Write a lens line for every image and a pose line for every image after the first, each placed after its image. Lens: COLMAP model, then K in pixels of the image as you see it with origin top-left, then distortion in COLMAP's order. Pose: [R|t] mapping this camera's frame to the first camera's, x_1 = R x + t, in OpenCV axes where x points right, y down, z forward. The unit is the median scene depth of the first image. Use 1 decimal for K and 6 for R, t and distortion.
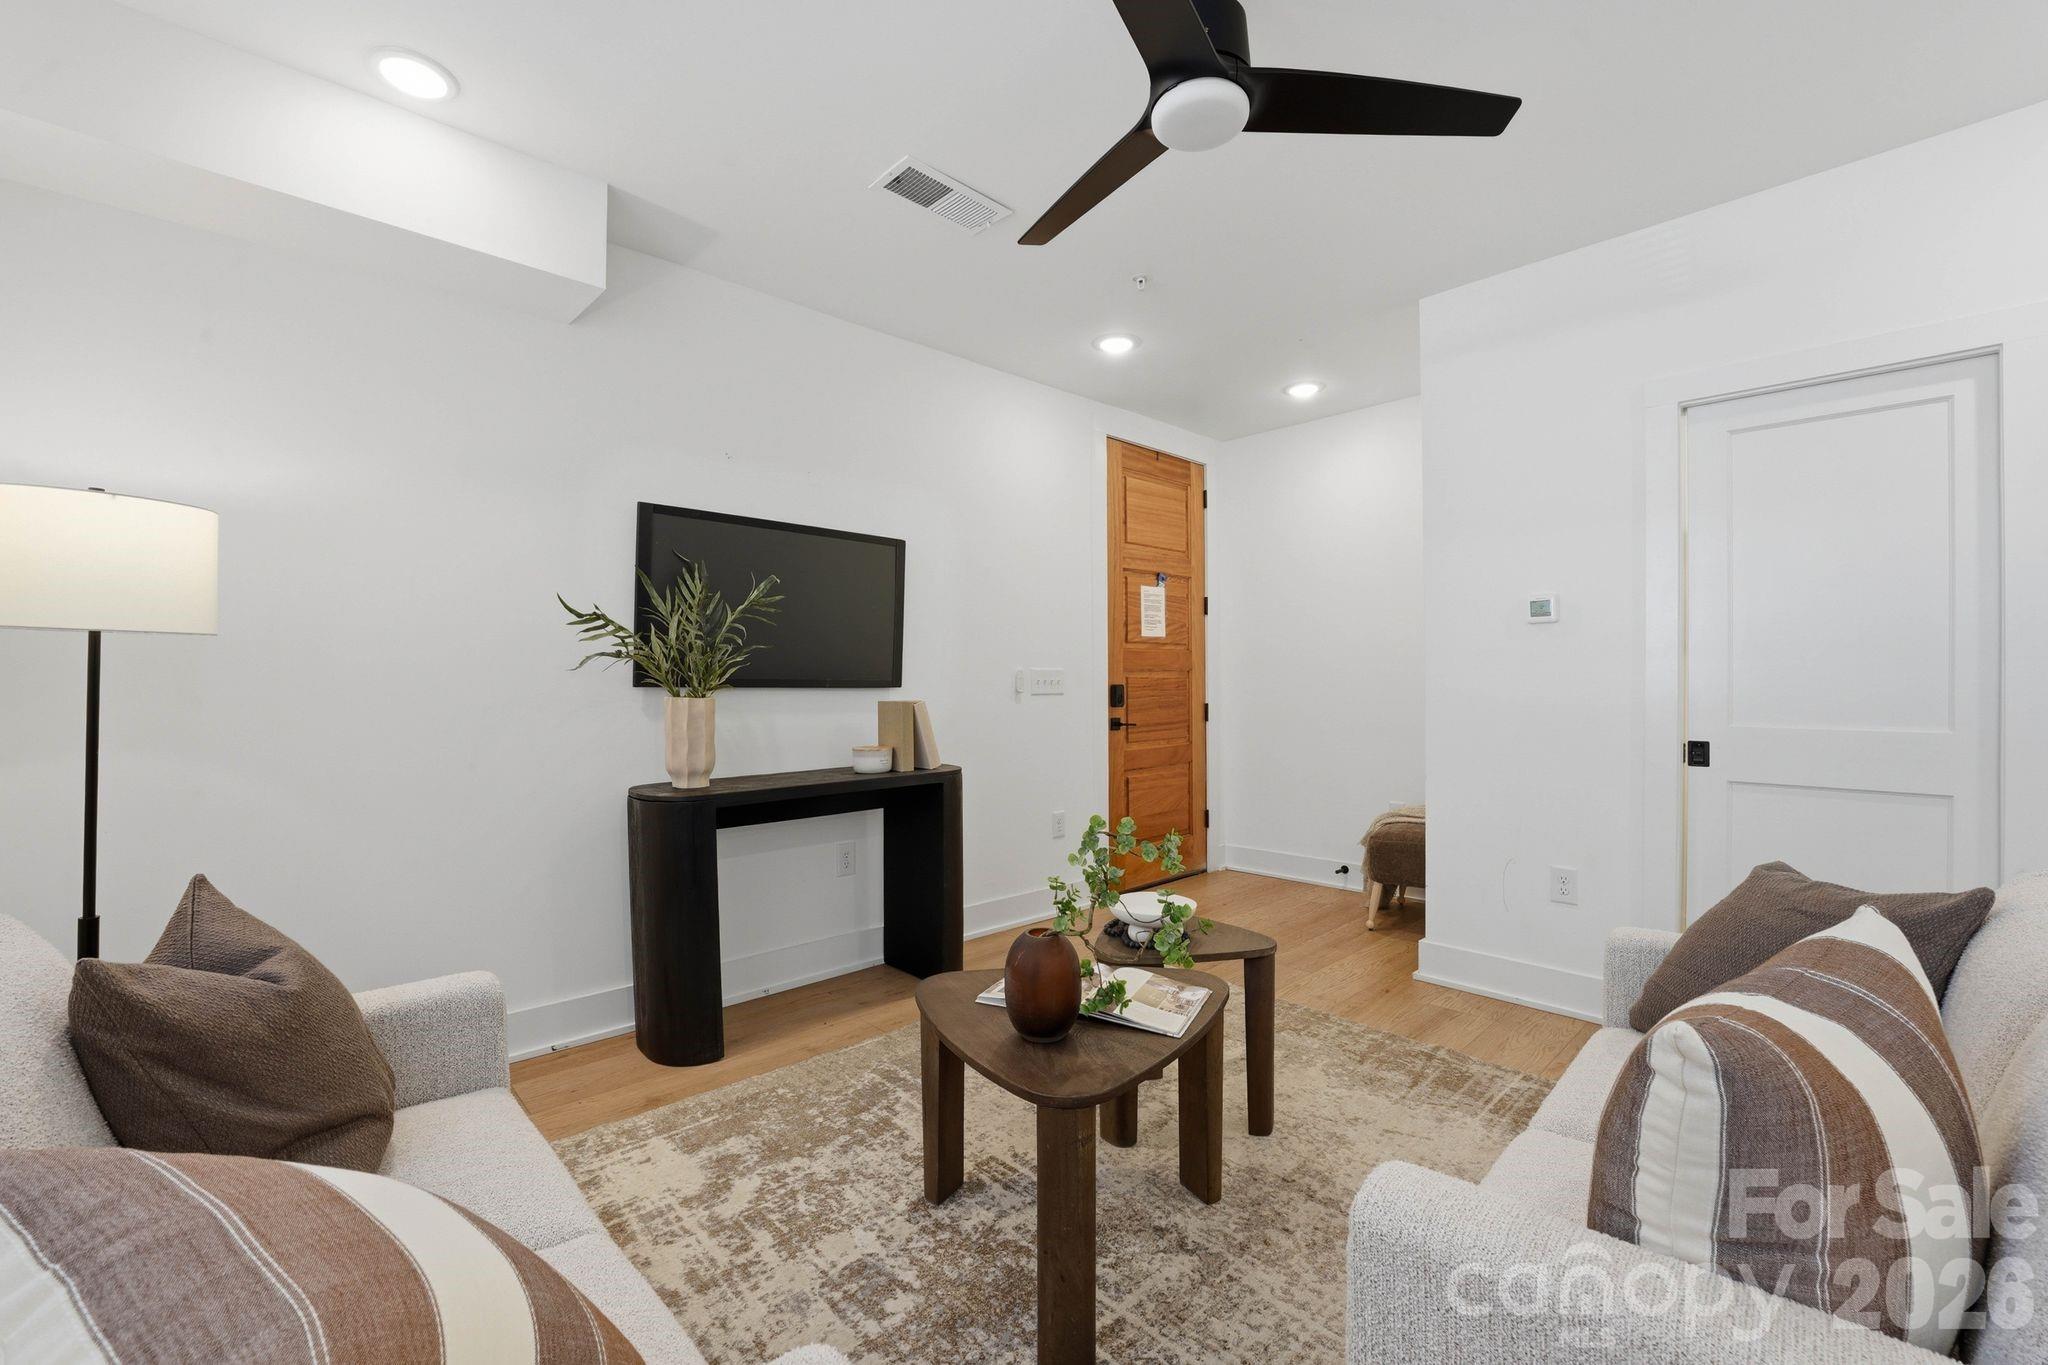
lens RADIAL K [[836.9, 0, 1020.5], [0, 836.9, 686.6], [0, 0, 1]] dist [-0.021297, 0.000004]
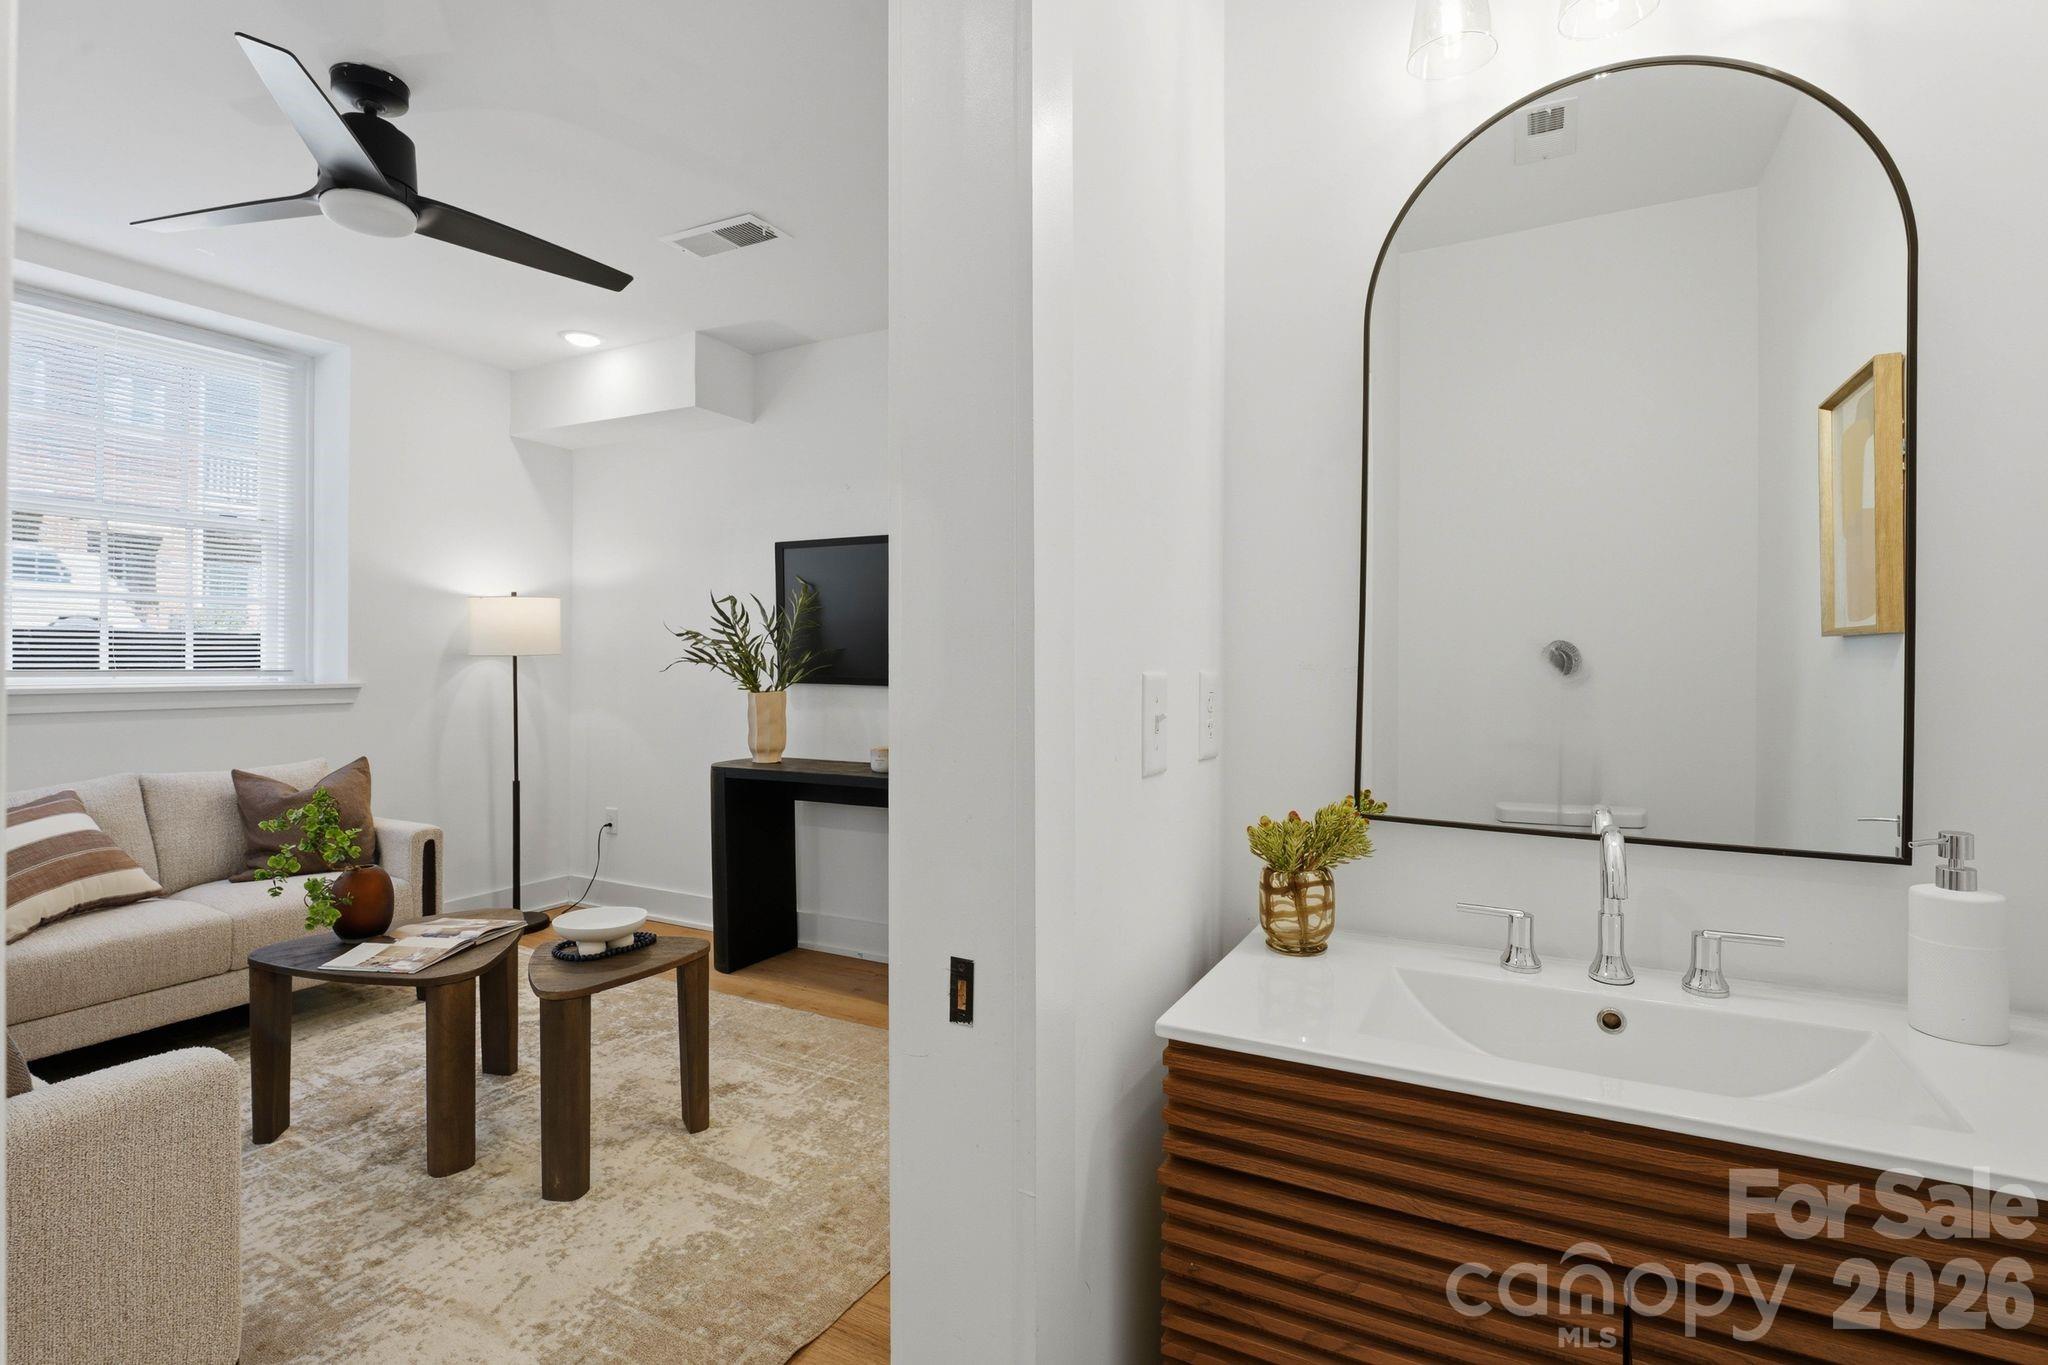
lens RADIAL K [[962.4, 0, 984.2], [0, 962.4, 669.2], [0, 0, 1]] dist [-0.000240, 0.000143]
pose [[0.296909, 0.003767, -0.954898, 1.147516], [-0.007615, 0.999970, 0.001577, -0.028315], [0.954875, 0.006803, 0.296929, 0.920764]]
